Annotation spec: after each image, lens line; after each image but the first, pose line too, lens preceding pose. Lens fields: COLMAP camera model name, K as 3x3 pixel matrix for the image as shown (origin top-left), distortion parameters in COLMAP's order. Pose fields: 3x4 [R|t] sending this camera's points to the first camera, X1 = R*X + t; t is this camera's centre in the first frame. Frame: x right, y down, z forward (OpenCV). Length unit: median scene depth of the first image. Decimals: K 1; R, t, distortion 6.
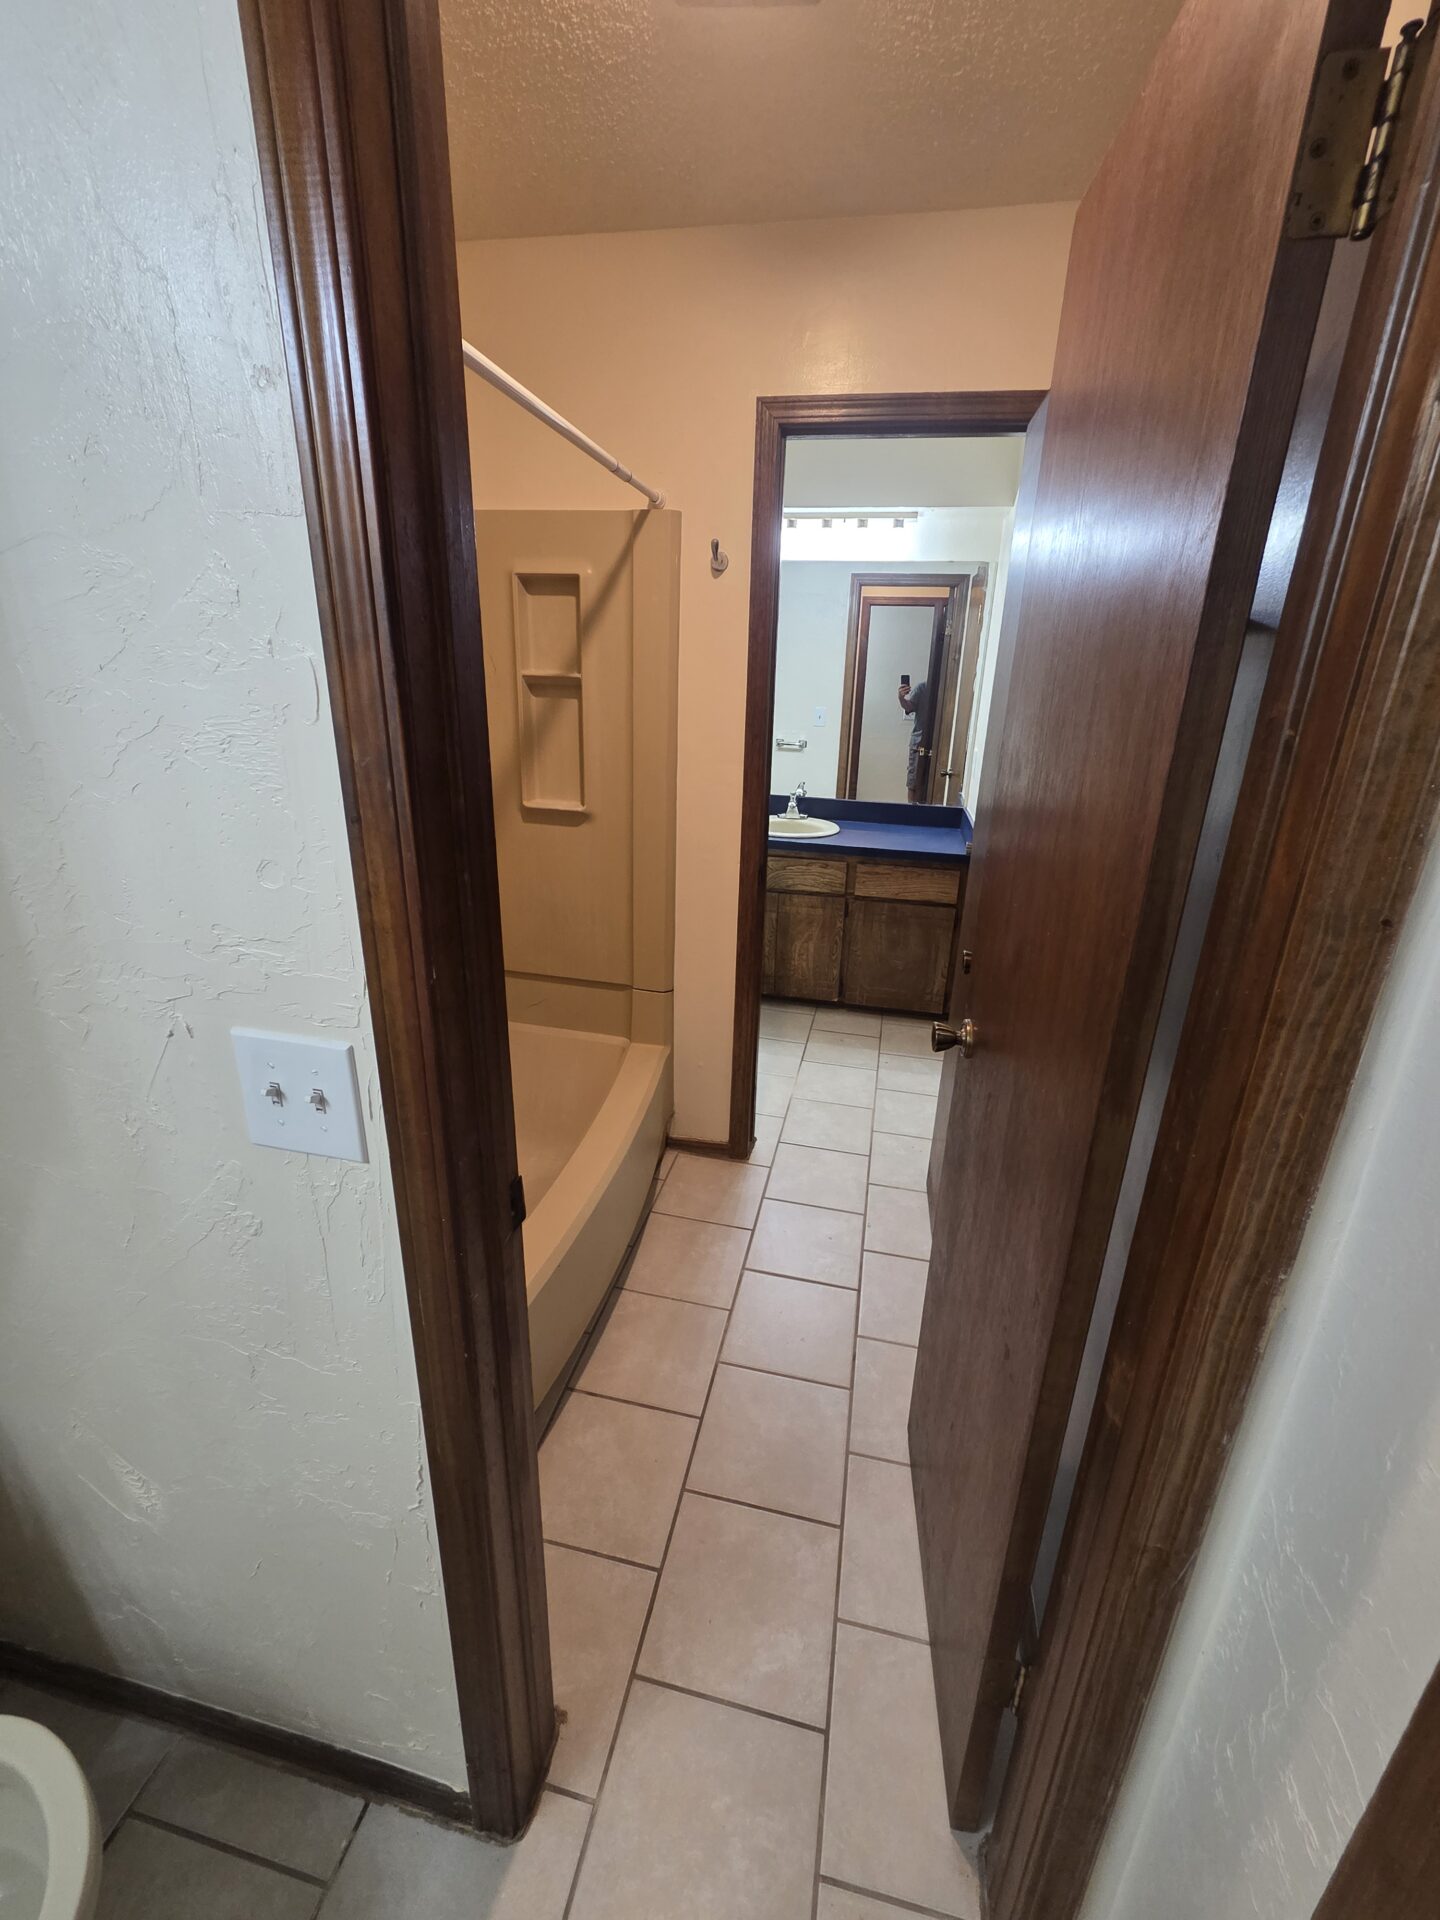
lens RADIAL K [[786.1, 0, 715.7], [0, 786.1, 962.8], [0, 0, 1]] dist [0.002137, 0.000081]
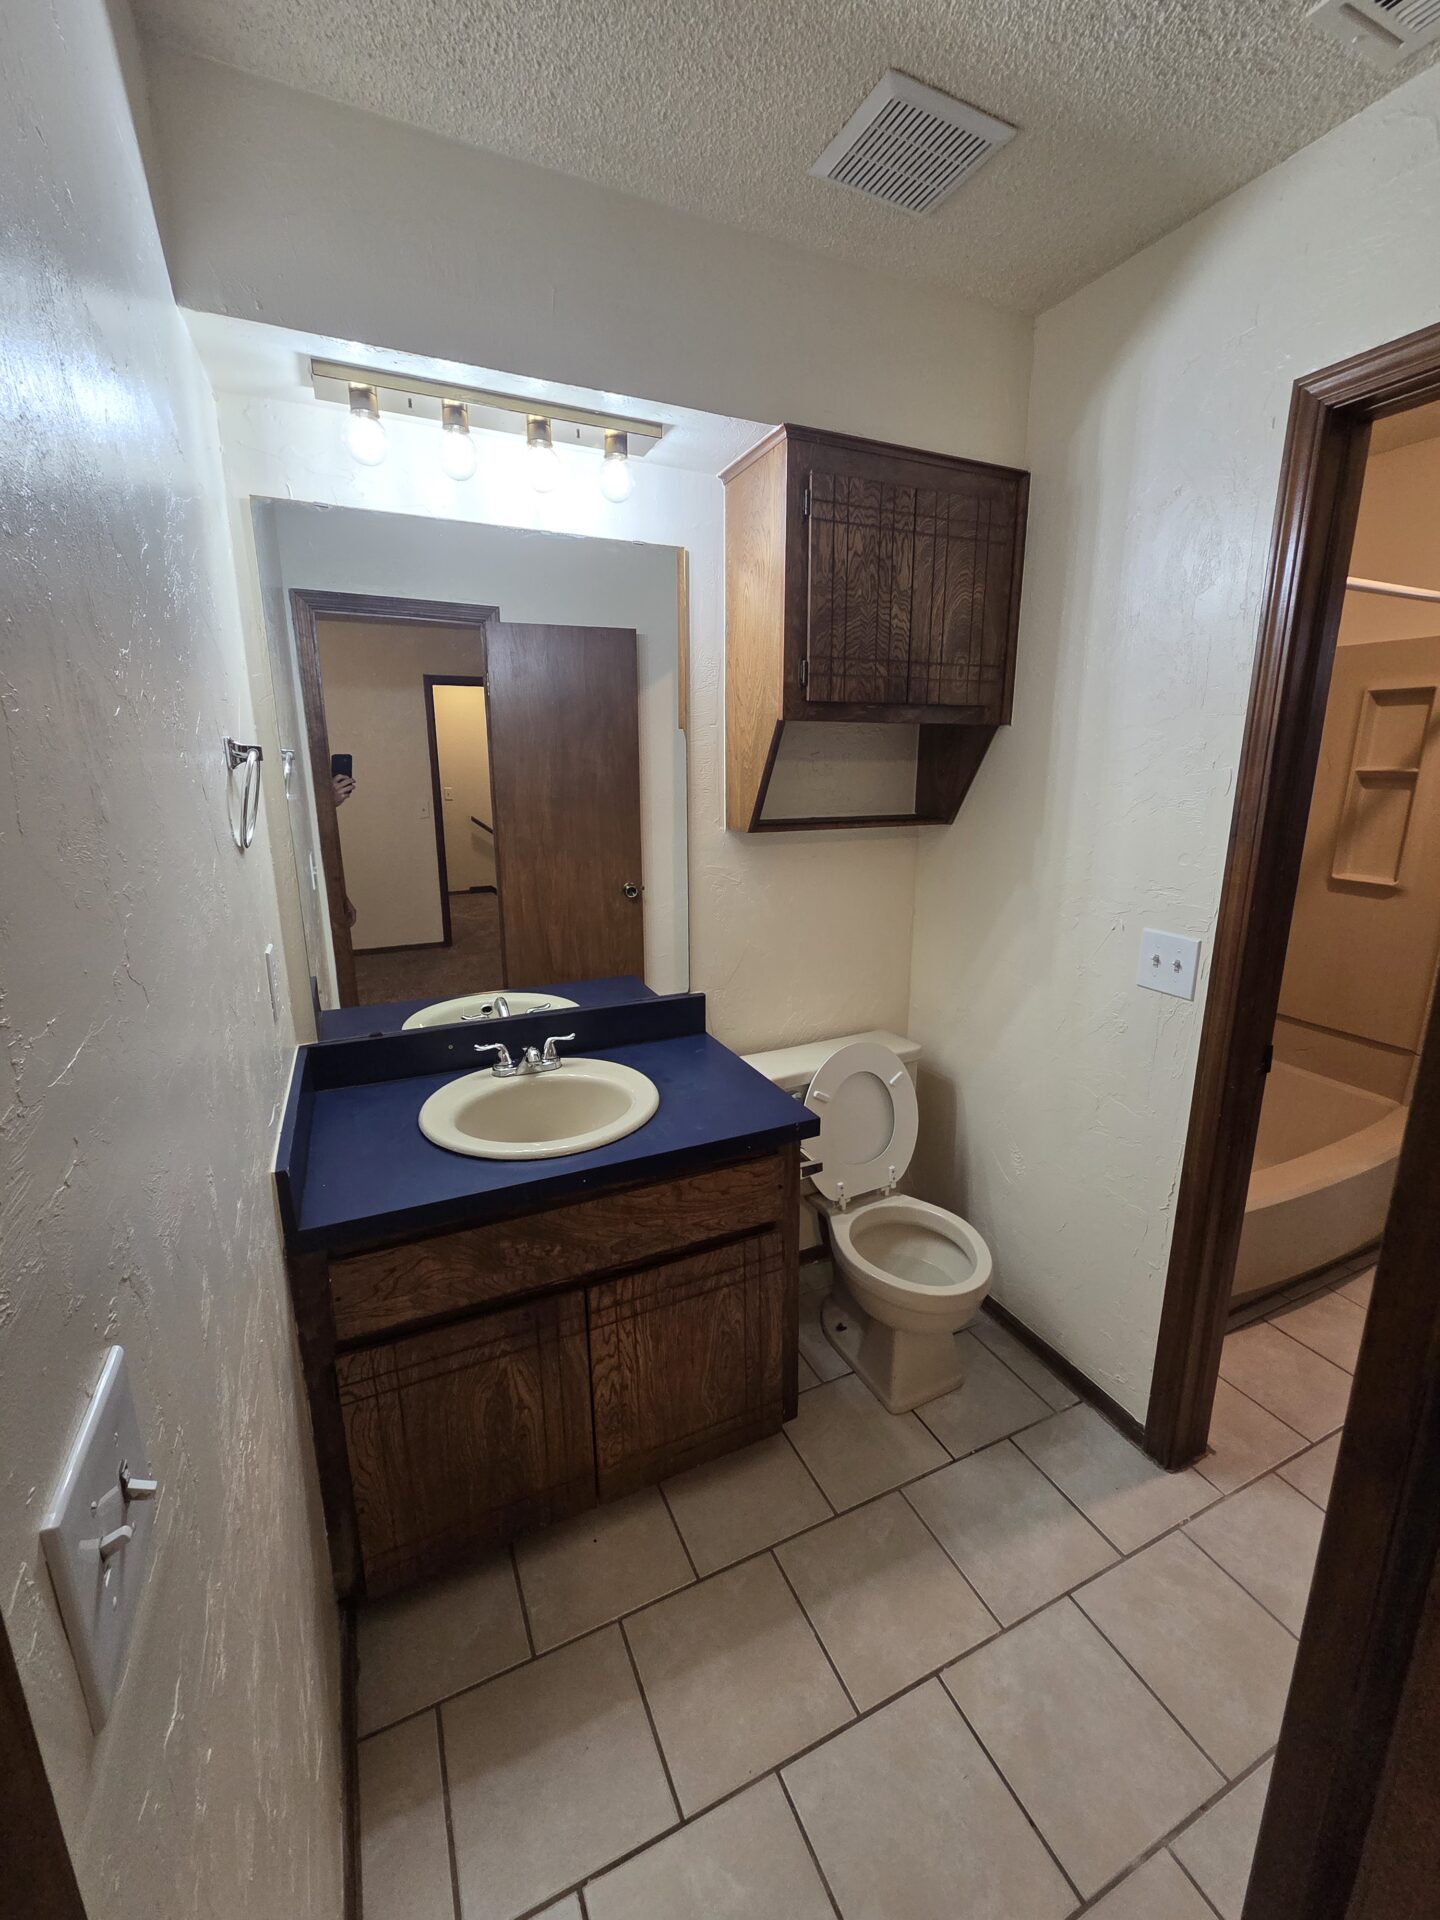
lens RADIAL K [[786.1, 0, 721.5], [0, 786.1, 948.7], [0, 0, 1]] dist [0.002137, 0.000081]
pose [[0.615072, 0.149174, -0.774231, 0.149591], [-0.249488, 0.968308, -0.011634, 0.176762], [0.747958, 0.200317, 0.632797, -0.499297]]
